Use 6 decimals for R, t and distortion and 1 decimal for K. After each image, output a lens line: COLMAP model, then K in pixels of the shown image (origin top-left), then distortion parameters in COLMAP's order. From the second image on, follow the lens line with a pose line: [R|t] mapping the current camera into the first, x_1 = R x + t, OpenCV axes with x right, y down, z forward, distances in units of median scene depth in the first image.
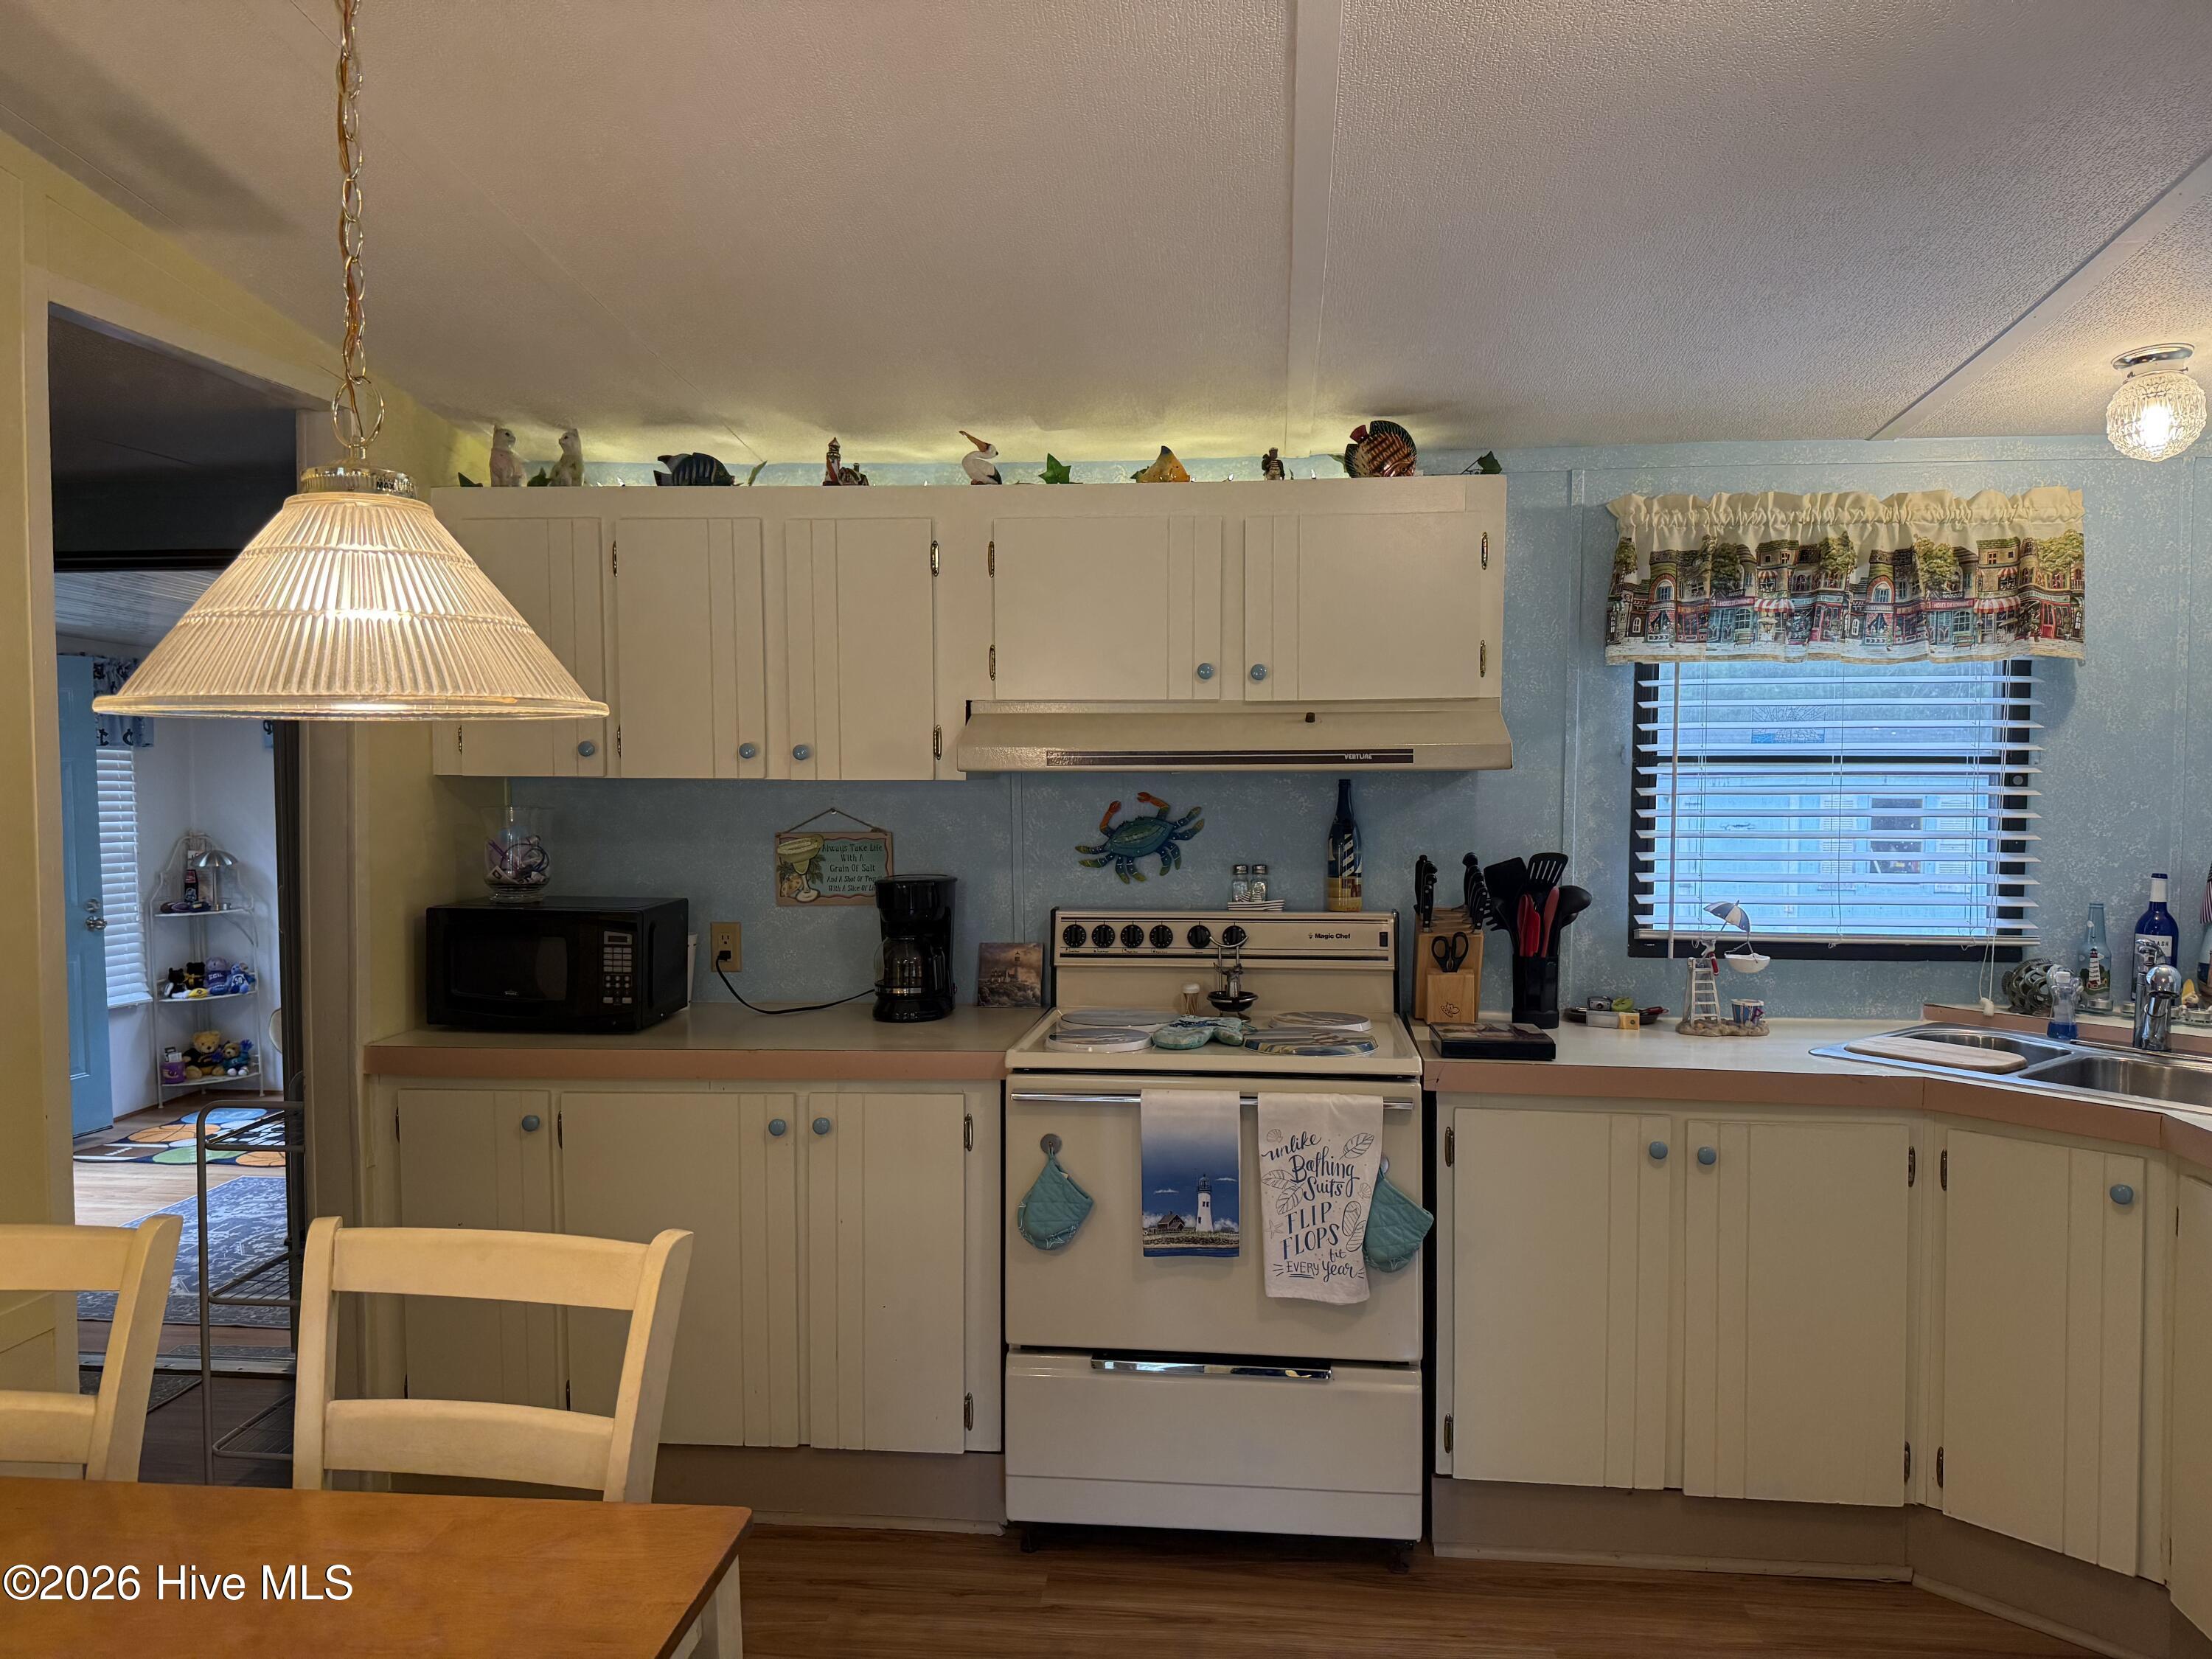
lens RADIAL K [[1552.1, 0, 1111.2], [0, 1552.1, 843.4], [0, 0, 1]] dist [0.029565, -0.041637]
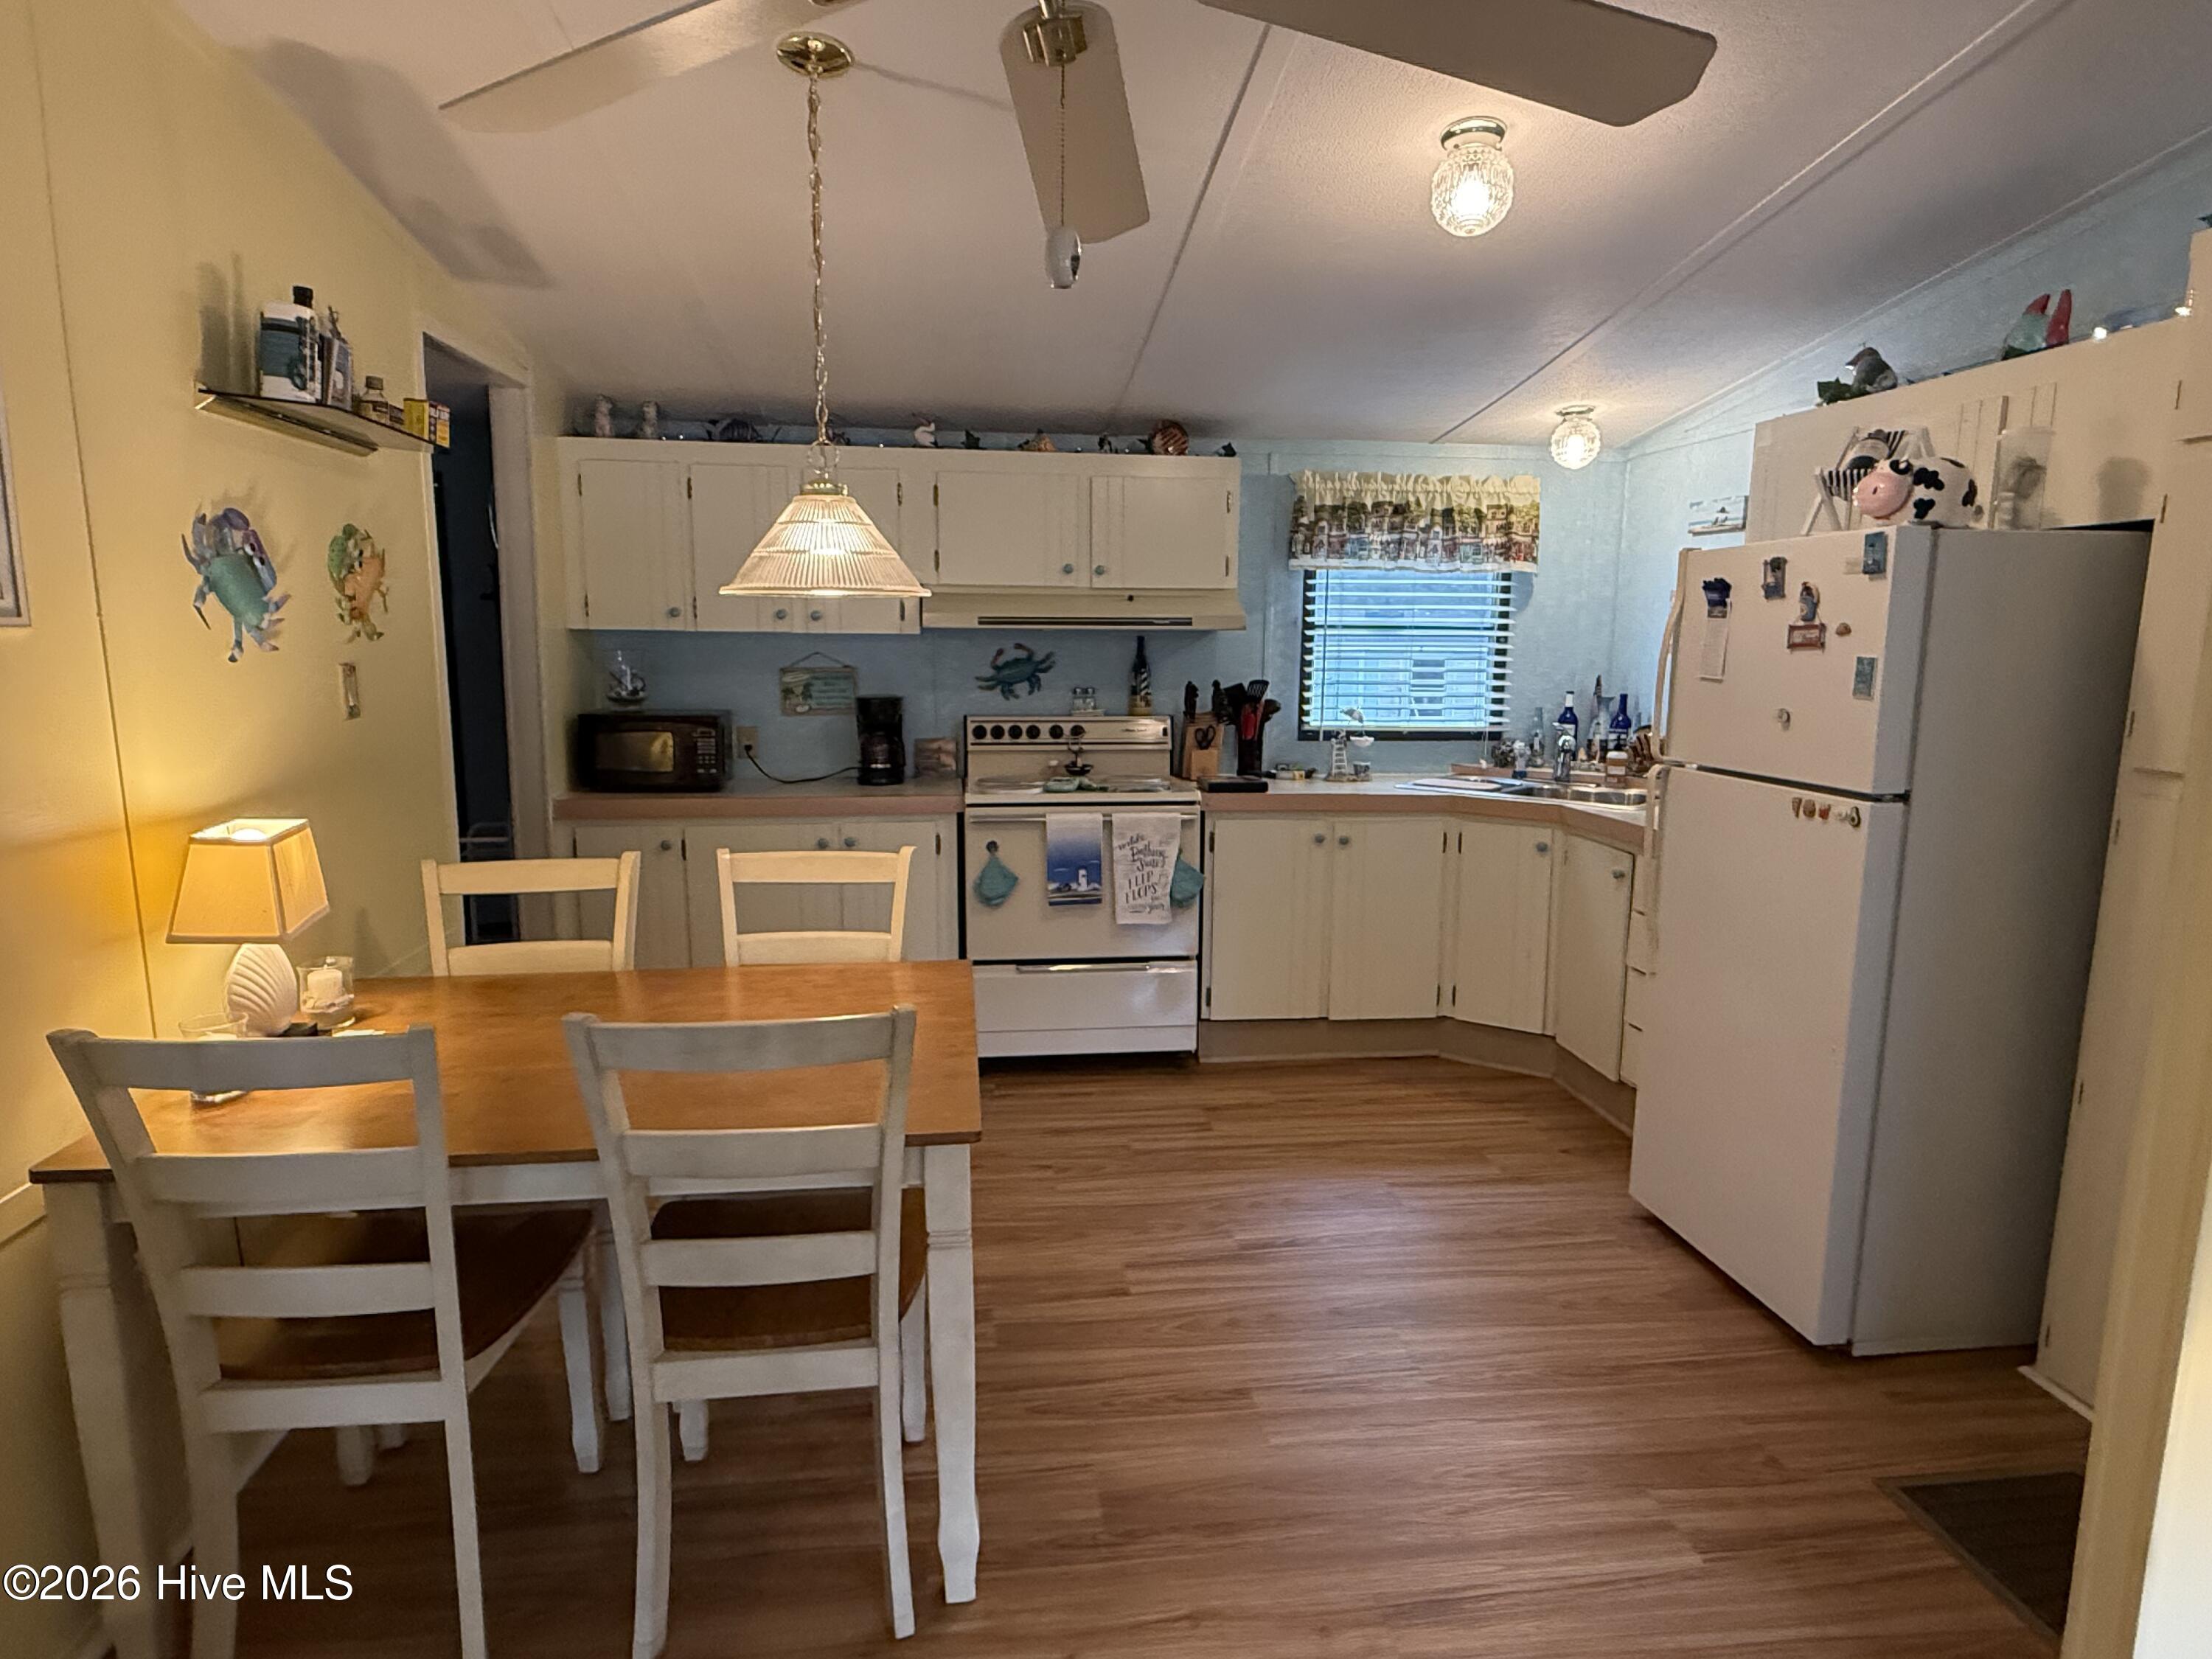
lens RADIAL K [[1267.3, 0, 1112.4], [0, 1267.3, 839.0], [0, 0, 1]] dist [0.004247, 0.000116]
pose [[0.974619, -0.026856, 0.222252, -0.198172], [0.002160, 0.993860, 0.110622, 0.025750], [-0.223858, -0.107334, 0.968693, -0.357408]]
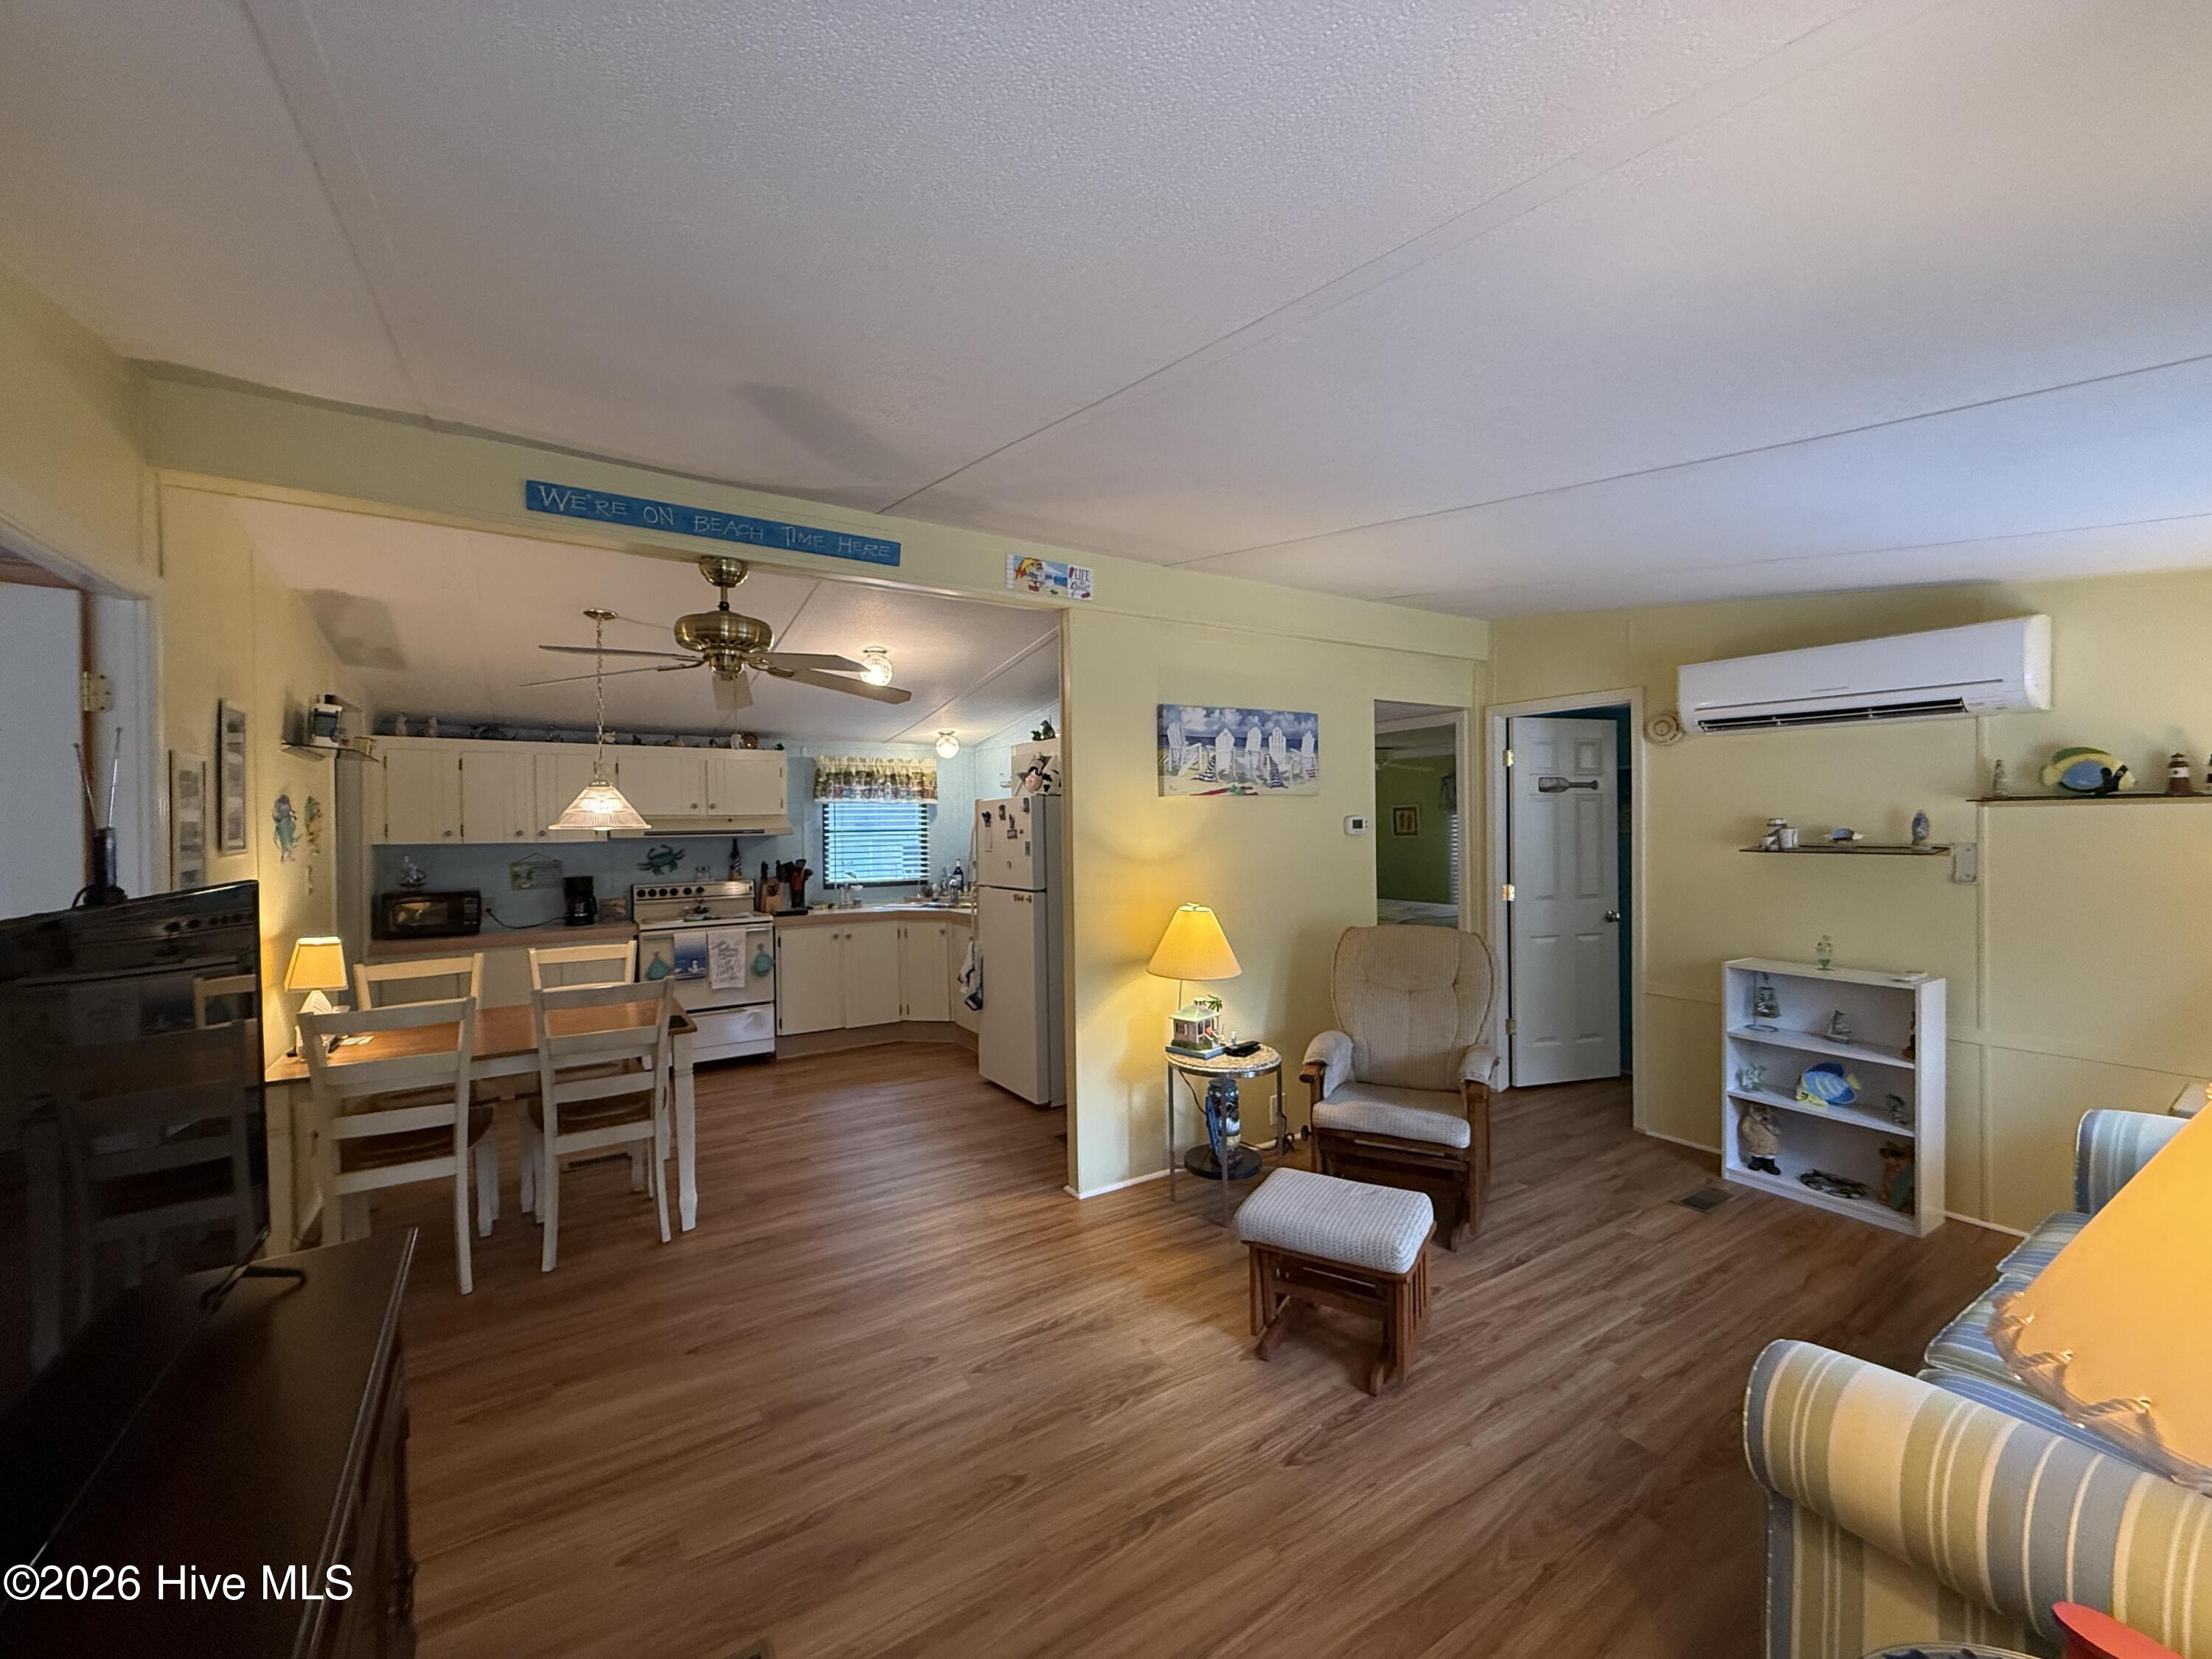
lens RADIAL K [[883.0, 0, 1101.1], [0, 883.0, 827.7], [0, 0, 1]] dist [0.001690, 0.000957]
pose [[0.785509, -0.011702, 0.618740, -0.400842], [0.045885, 0.998170, -0.039375, 0.043524], [-0.617147, 0.059320, 0.784609, -0.937620]]
